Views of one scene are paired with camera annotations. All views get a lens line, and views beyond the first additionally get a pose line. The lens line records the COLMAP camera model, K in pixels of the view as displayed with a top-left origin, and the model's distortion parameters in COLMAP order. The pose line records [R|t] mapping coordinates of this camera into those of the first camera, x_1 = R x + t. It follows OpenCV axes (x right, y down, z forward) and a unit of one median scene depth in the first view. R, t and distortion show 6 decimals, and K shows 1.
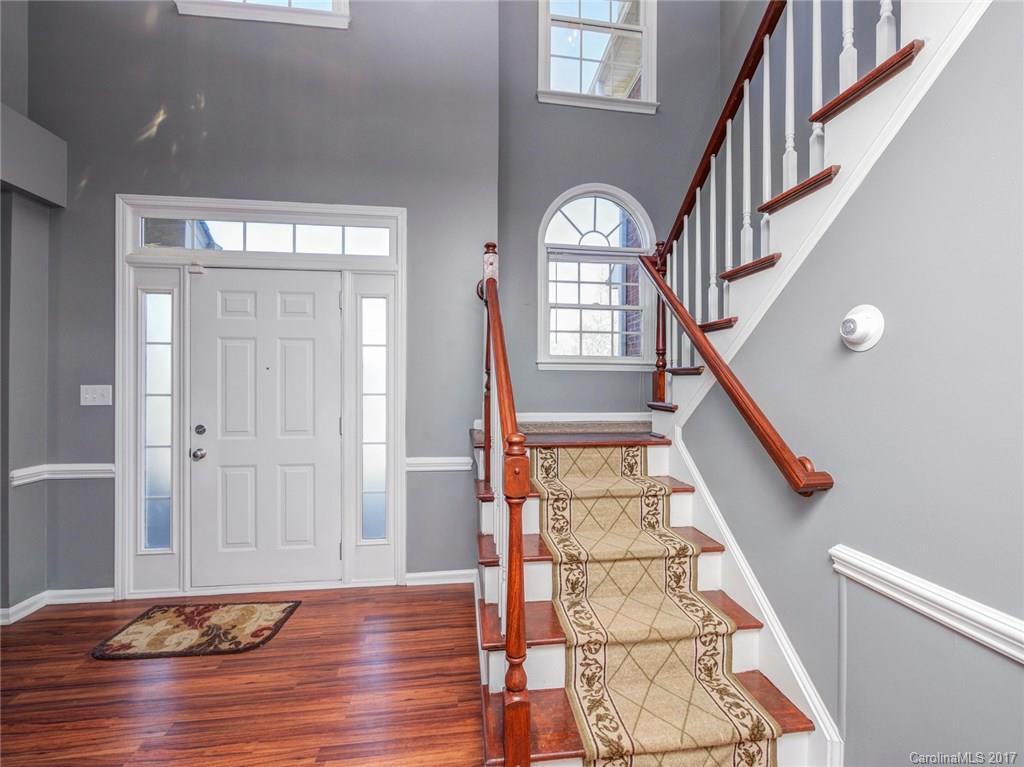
lens RADIAL K [[437.5, 0, 515.9], [0, 437.5, 383.1], [0, 0, 1]] dist [-0.003995, -0.000501]
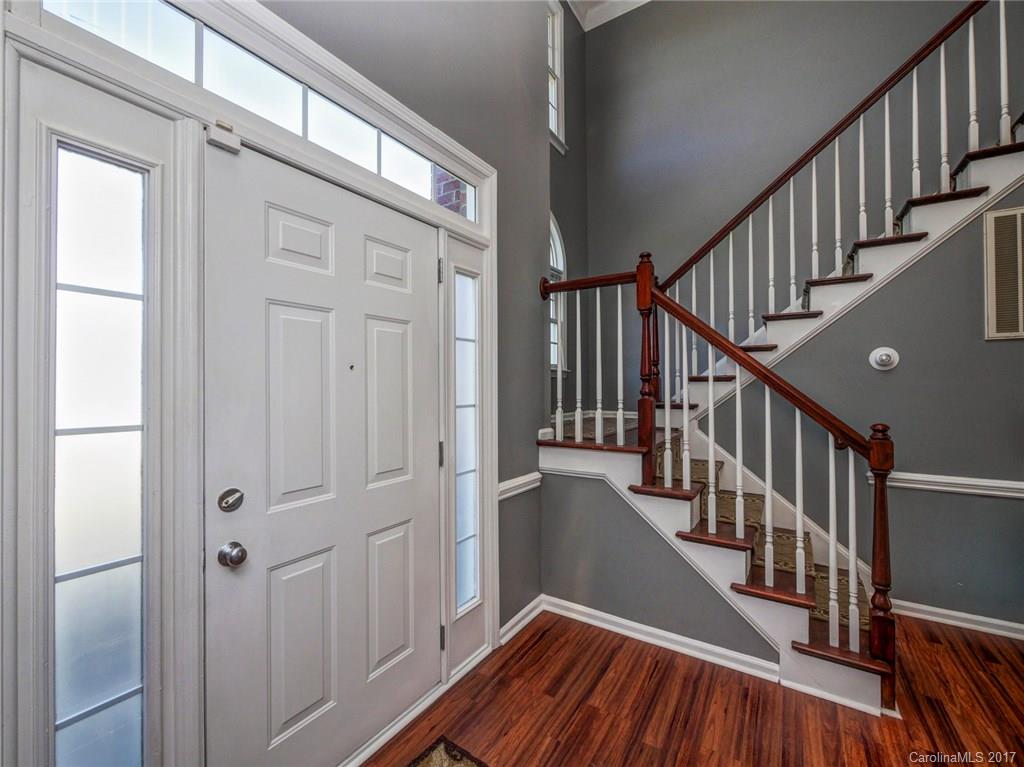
lens RADIAL K [[437.5, 0, 513.9], [0, 437.5, 381.5], [0, 0, 1]] dist [-0.003995, -0.000501]
pose [[0.639121, 0.003035, 0.769100, -0.902285], [0.011687, 0.999838, -0.013657, -0.004972], [-0.769017, 0.017717, 0.638983, 0.498012]]
